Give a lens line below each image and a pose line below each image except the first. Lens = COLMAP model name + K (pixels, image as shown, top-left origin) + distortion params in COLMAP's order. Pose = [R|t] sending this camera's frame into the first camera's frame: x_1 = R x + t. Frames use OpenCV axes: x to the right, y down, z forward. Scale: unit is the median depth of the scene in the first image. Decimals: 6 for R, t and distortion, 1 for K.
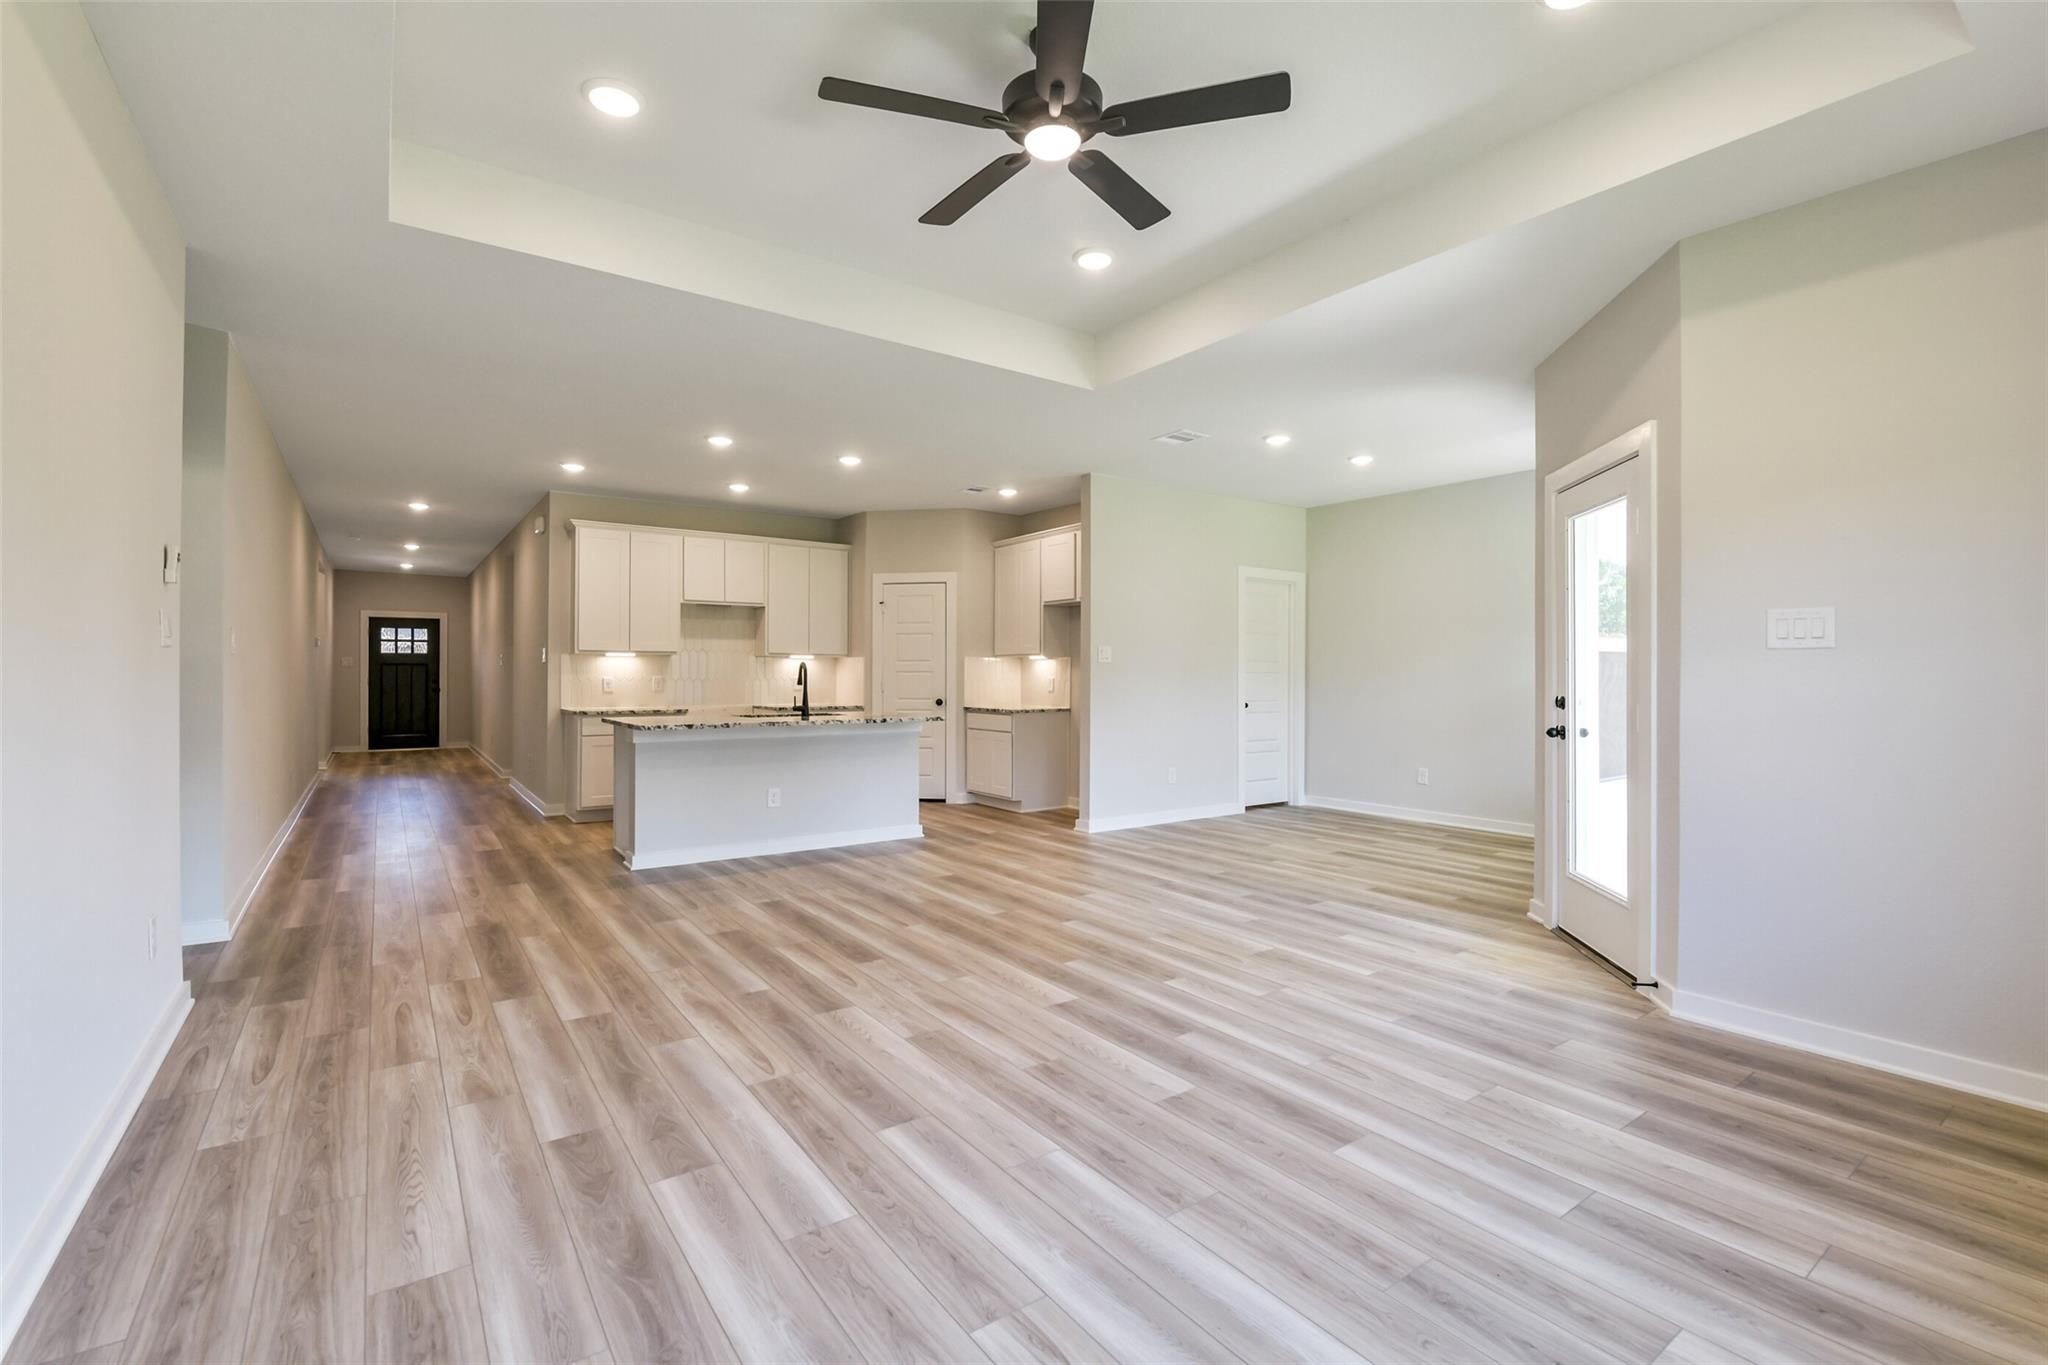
lens RADIAL K [[890.3, 0, 1022.8], [0, 890.3, 675.7], [0, 0, 1]] dist [-0.025528, -0.000118]
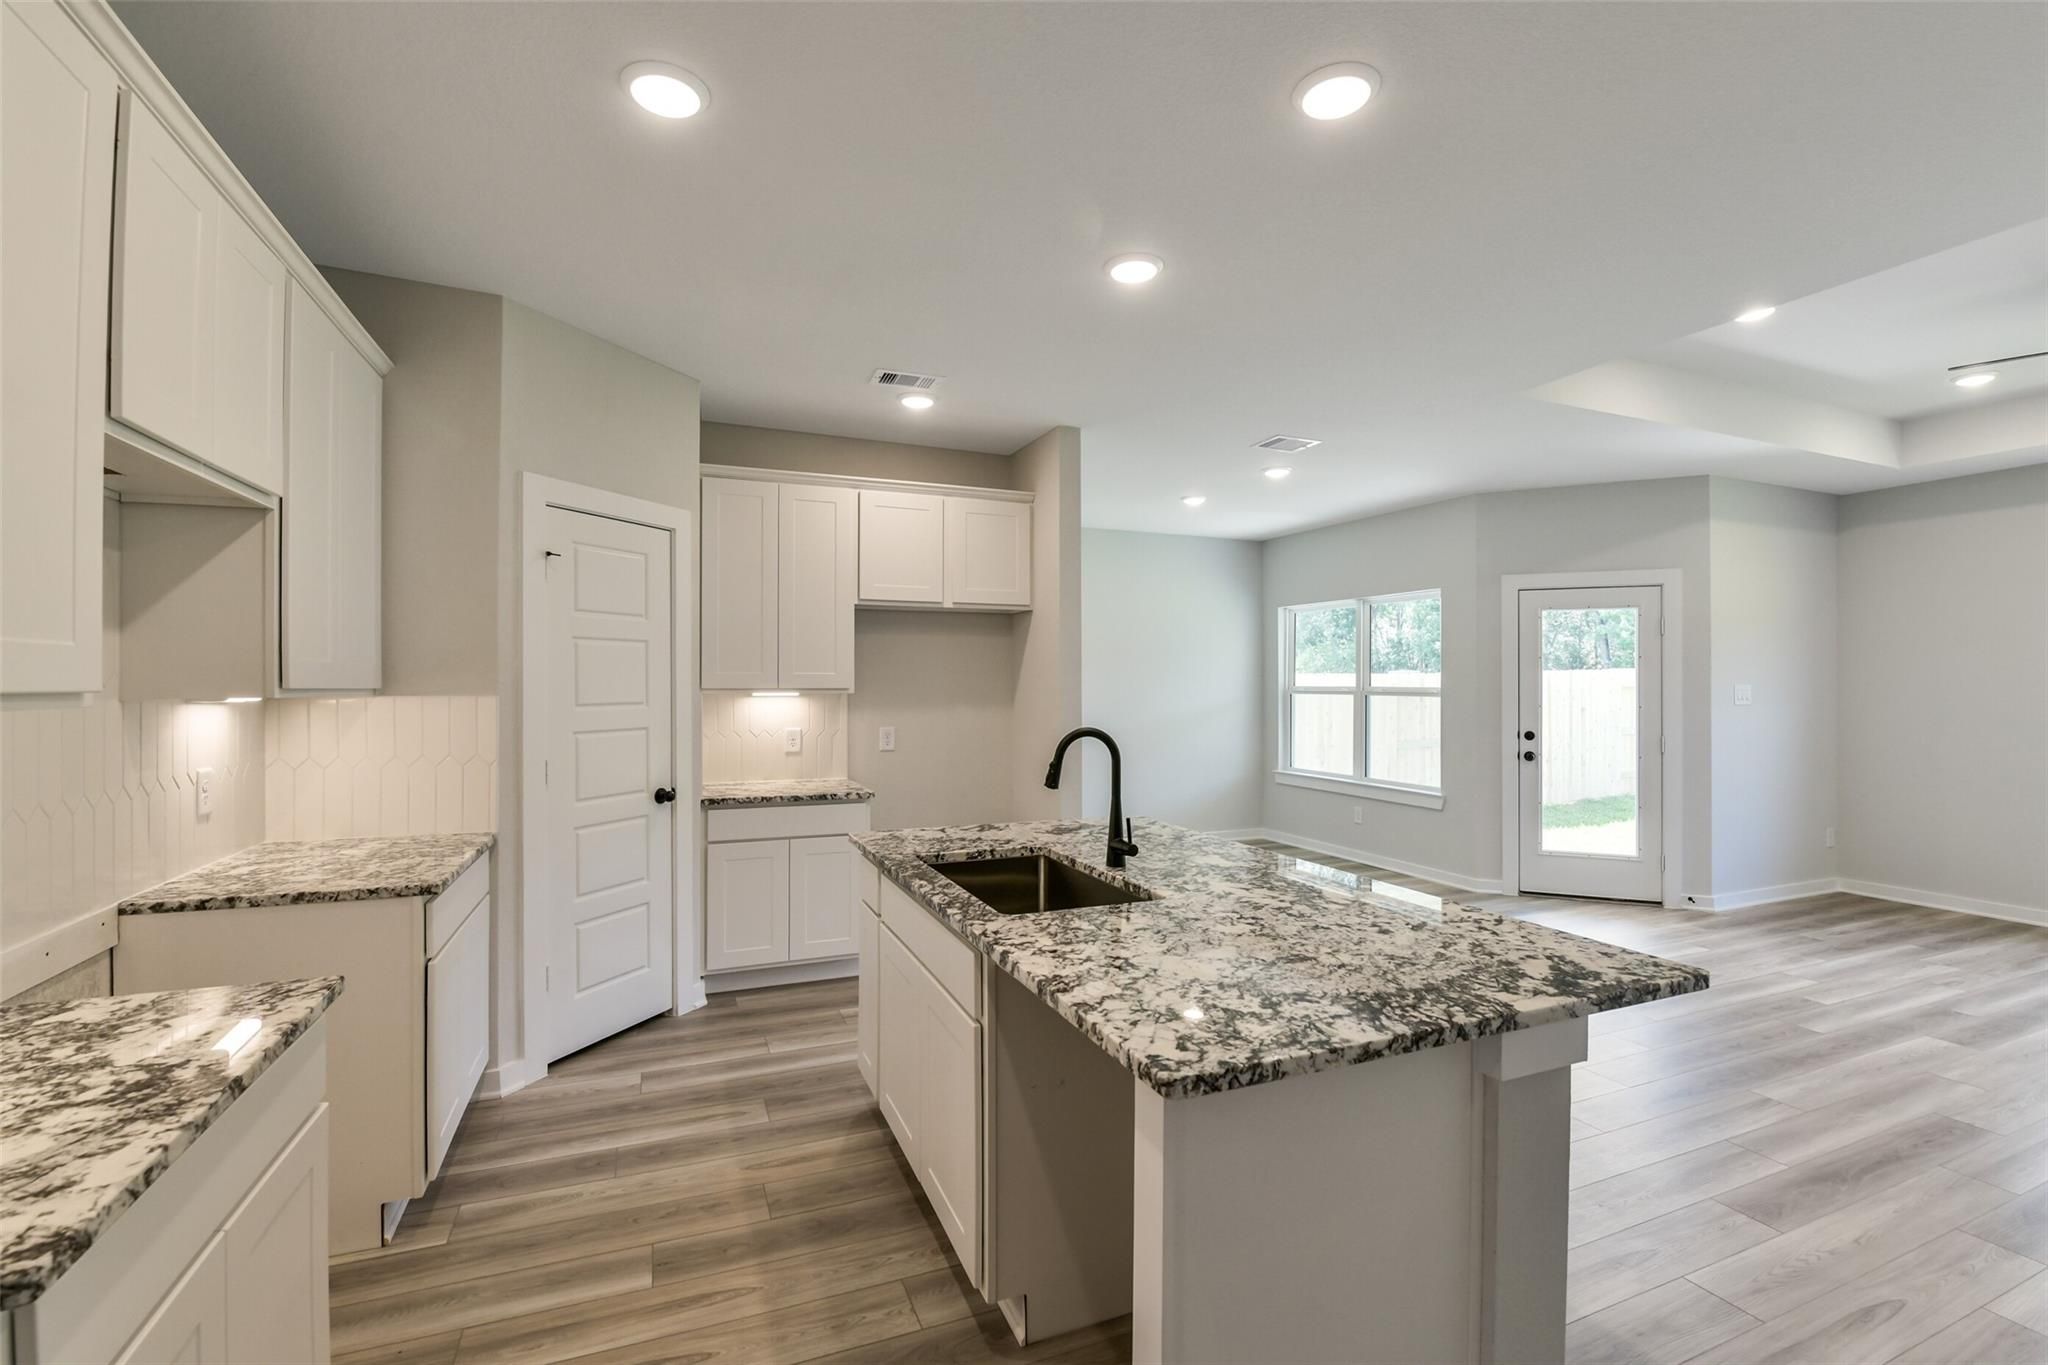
lens RADIAL K [[890.3, 0, 1022.8], [0, 890.3, 675.7], [0, 0, 1]] dist [-0.025528, -0.000118]
pose [[0.234900, 0.008781, 0.971980, -0.982277], [-0.000109, 0.999959, -0.009008, -0.053754], [-0.972019, 0.002010, 0.234892, 1.466583]]
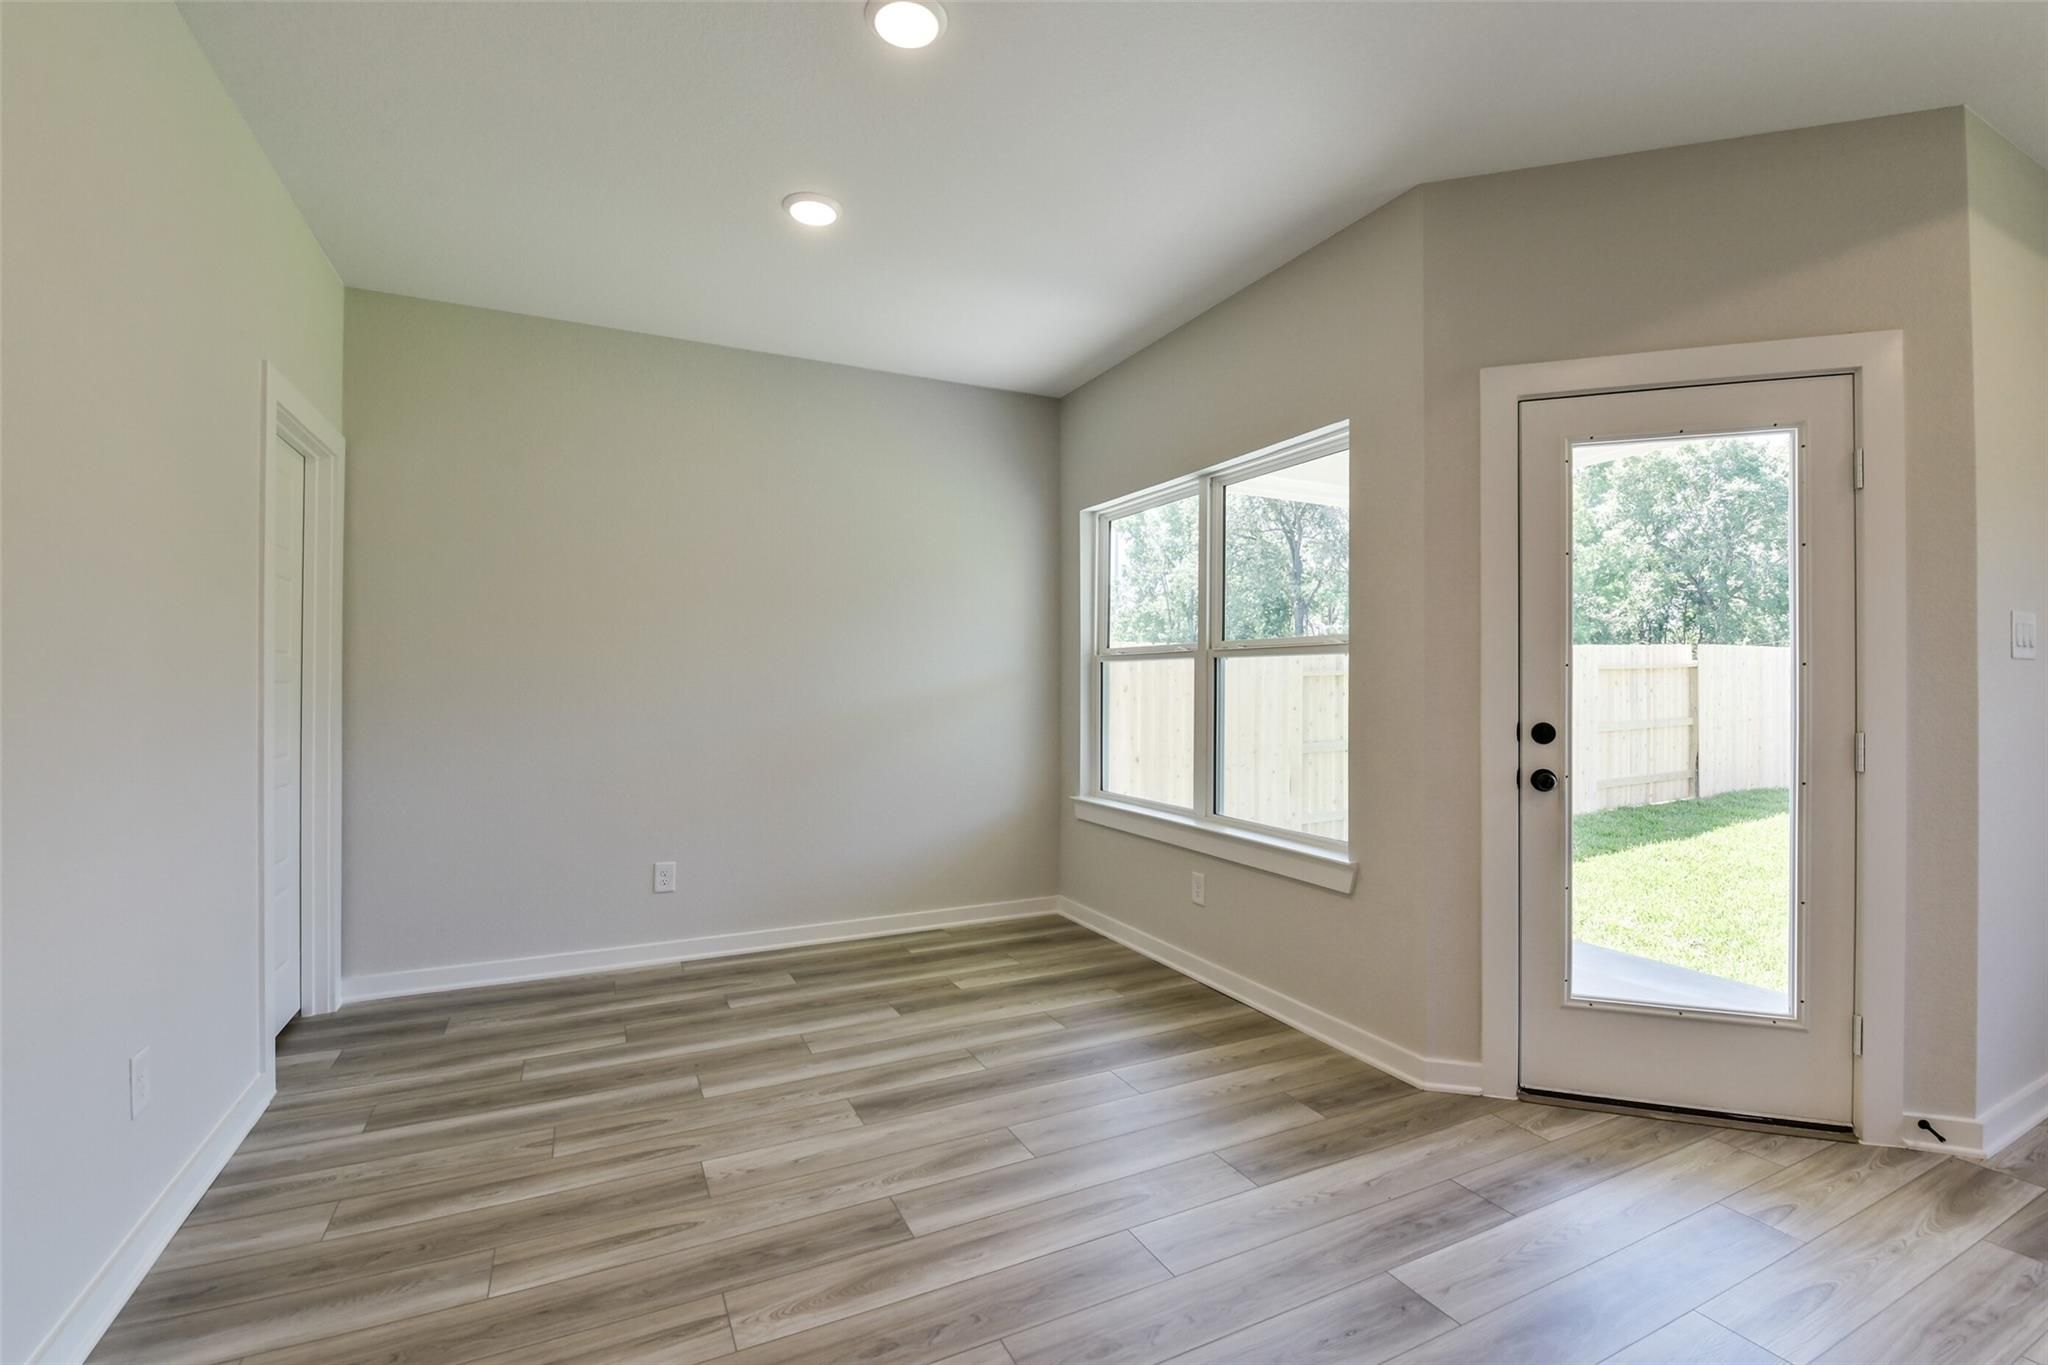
lens RADIAL K [[917.8, 0, 1024.0], [0, 917.8, 682.5], [0, 0, 1]] dist [-0.017635, -0.000238]
pose [[0.169769, -0.000568, 0.985484, -0.092527], [0.002112, 0.999998, 0.000213, -0.006167], [-0.985482, 0.002045, 0.169770, 1.255979]]
